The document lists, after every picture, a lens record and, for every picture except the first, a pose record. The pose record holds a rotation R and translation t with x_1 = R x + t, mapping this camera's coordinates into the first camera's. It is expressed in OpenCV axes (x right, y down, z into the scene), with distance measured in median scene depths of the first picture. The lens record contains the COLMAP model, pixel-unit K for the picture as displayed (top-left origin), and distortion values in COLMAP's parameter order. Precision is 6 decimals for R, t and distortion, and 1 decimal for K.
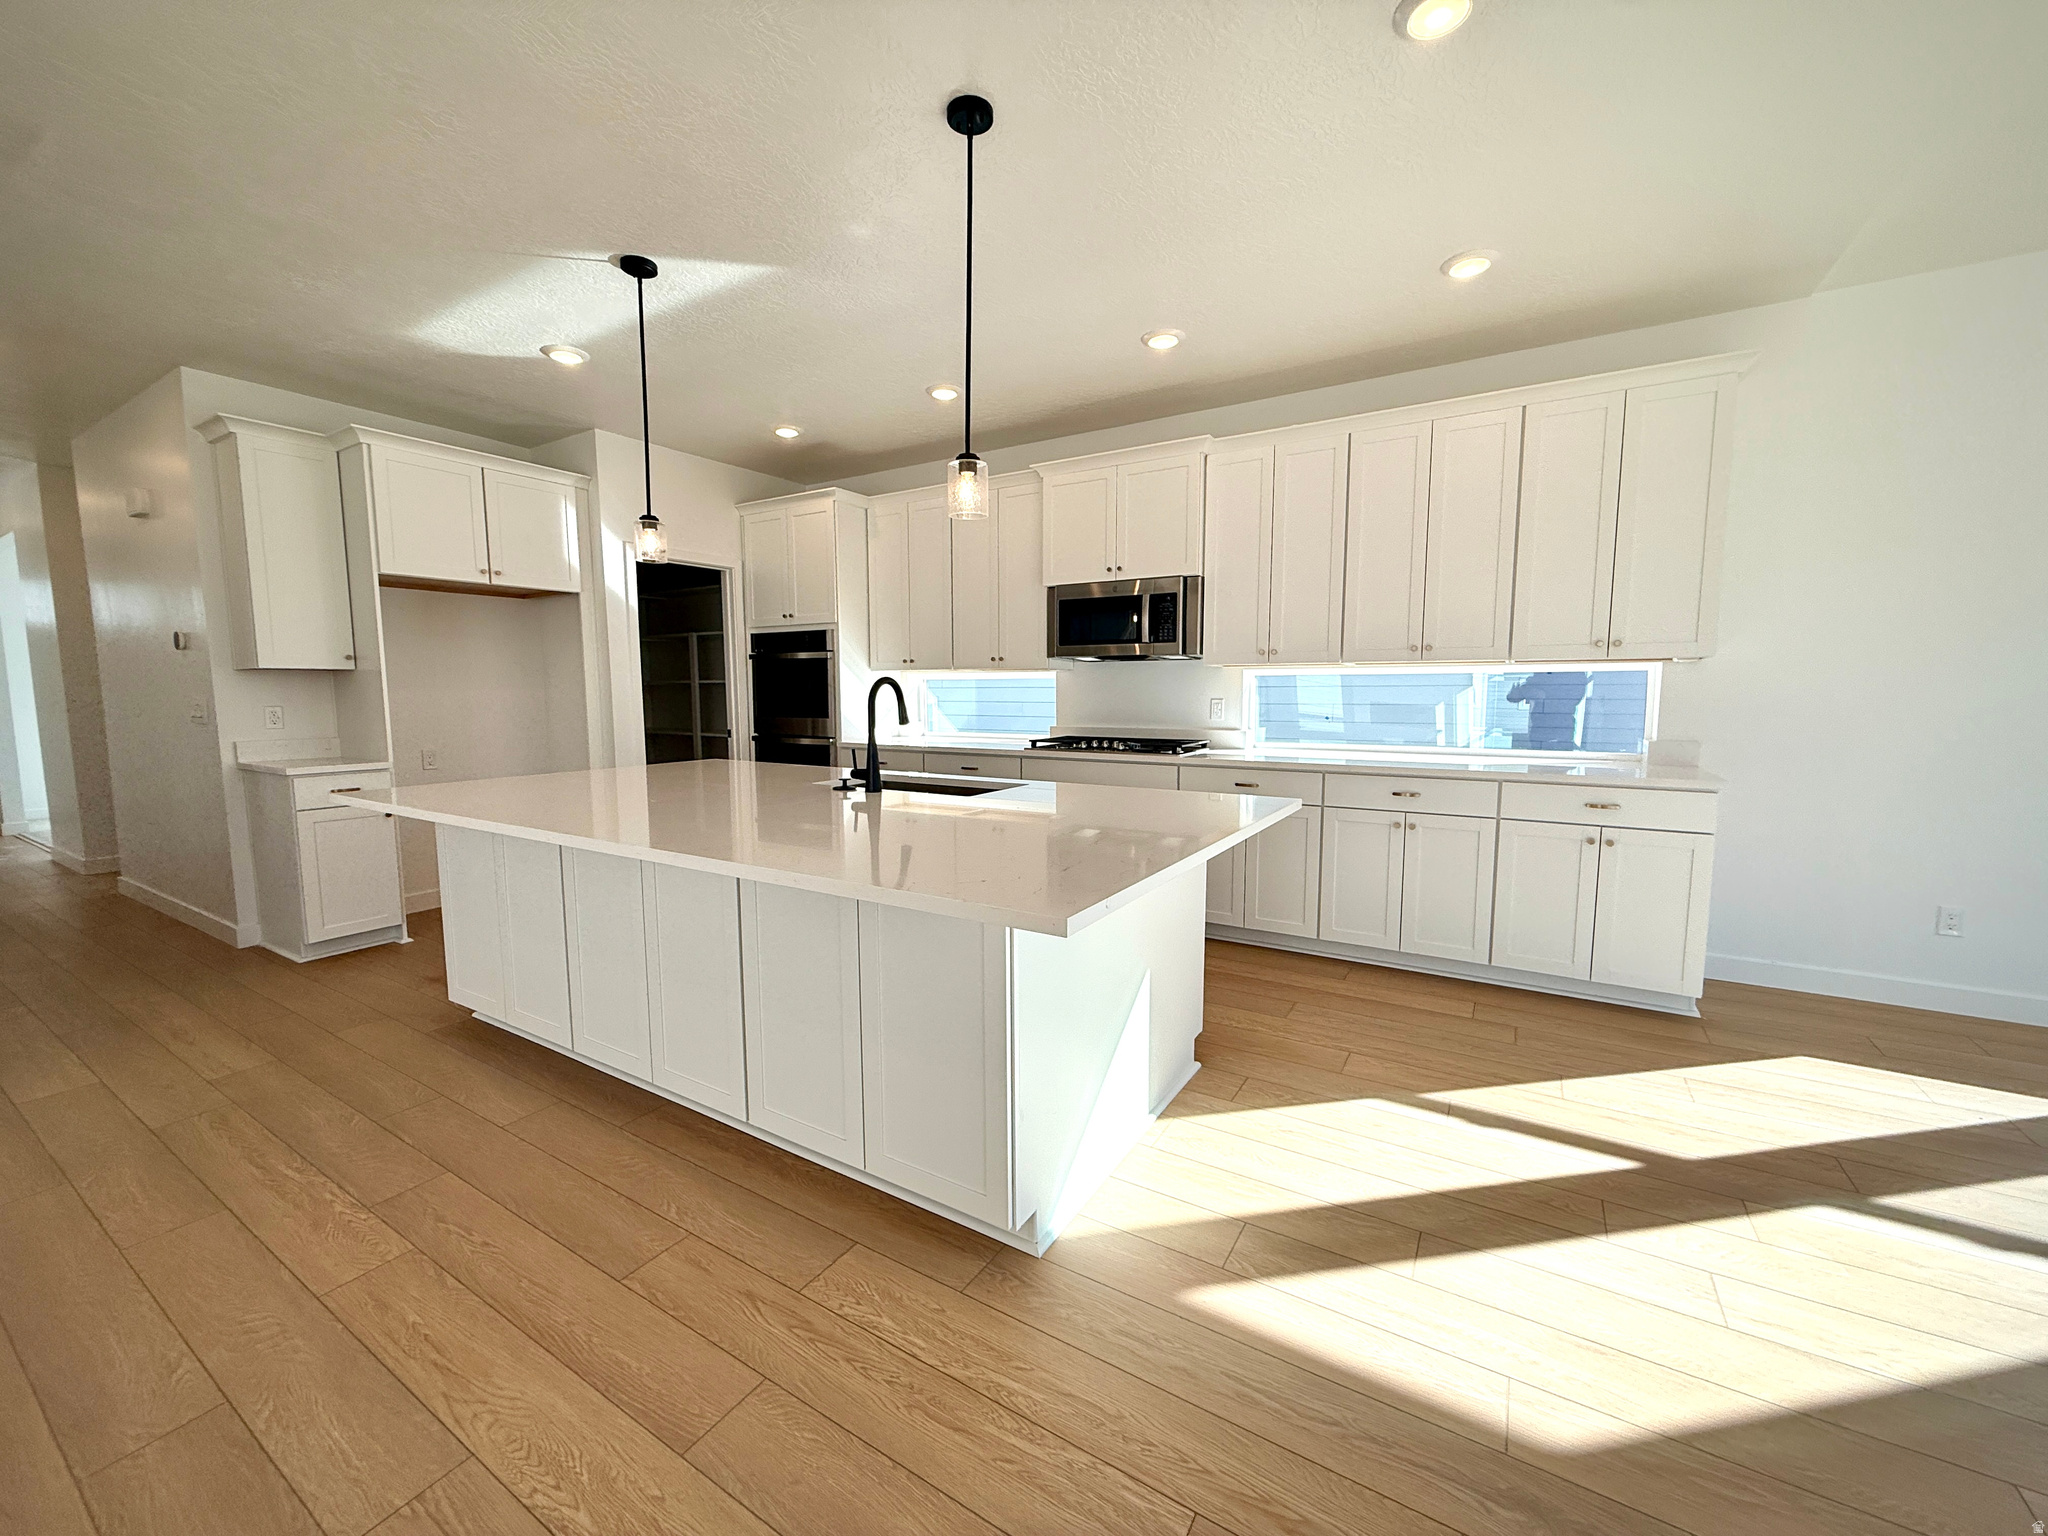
lens RADIAL K [[817.5, 0, 1020.9], [0, 817.5, 765.4], [0, 0, 1]] dist [0.000999, 0.000048]
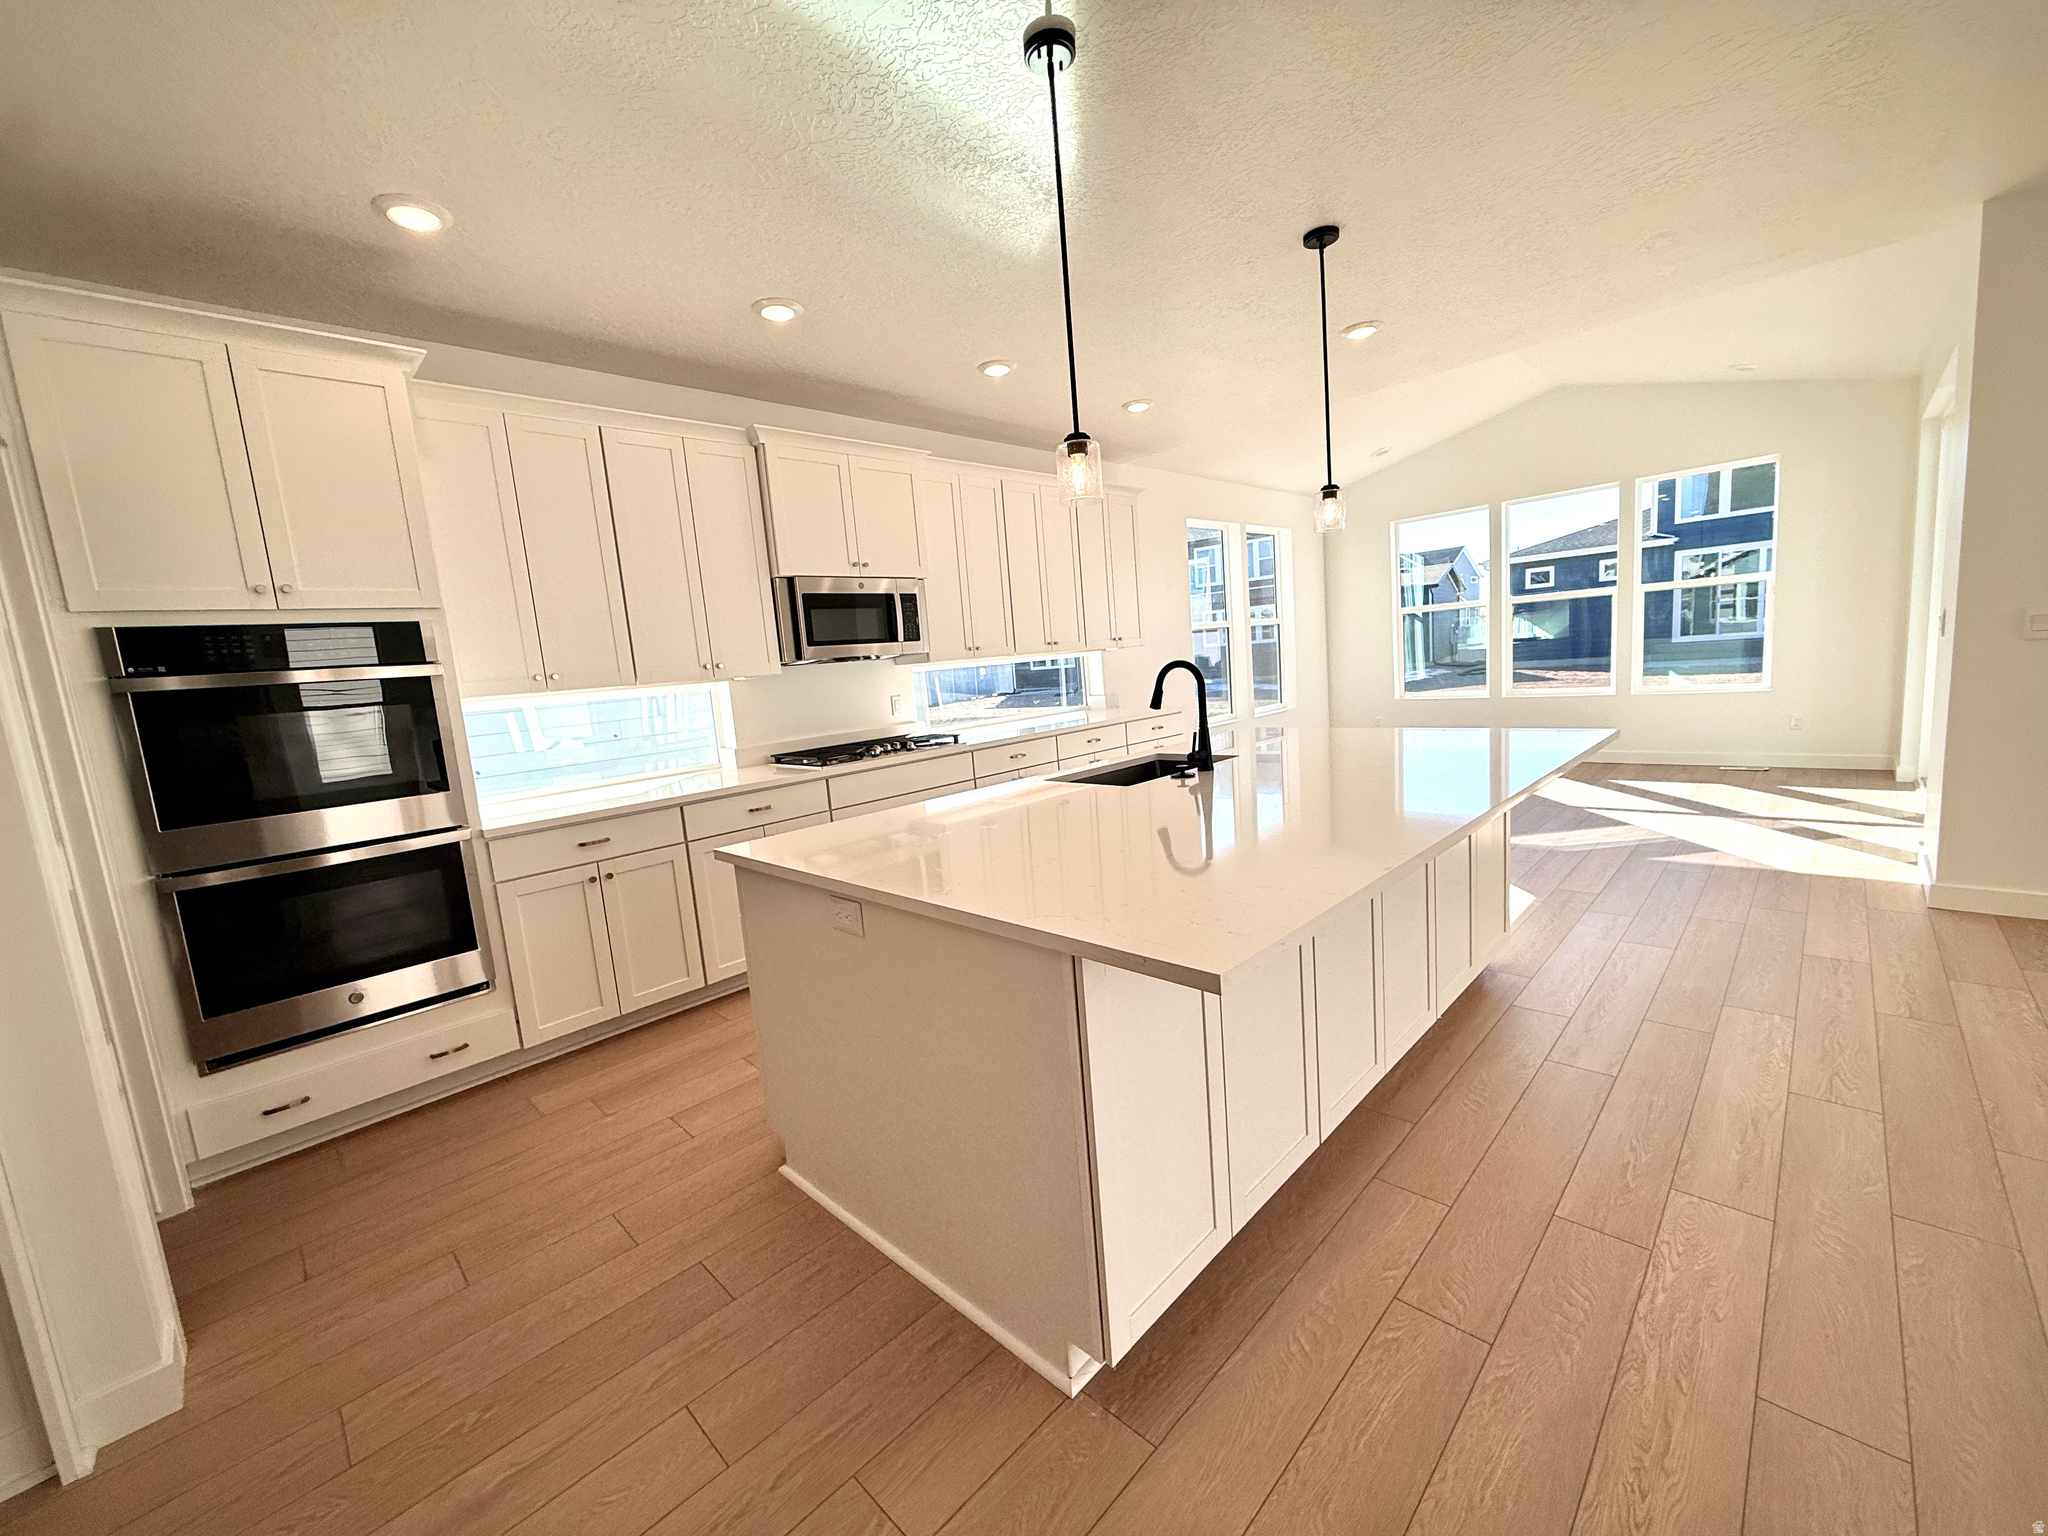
lens RADIAL K [[817.5, 0, 1021.1], [0, 817.5, 770.1], [0, 0, 1]] dist [0.000999, 0.000048]
pose [[0.216373, -0.147814, 0.965056, -1.459884], [0.174509, 0.978409, 0.110733, -0.145932], [-0.960588, 0.144451, 0.237496, 1.166841]]
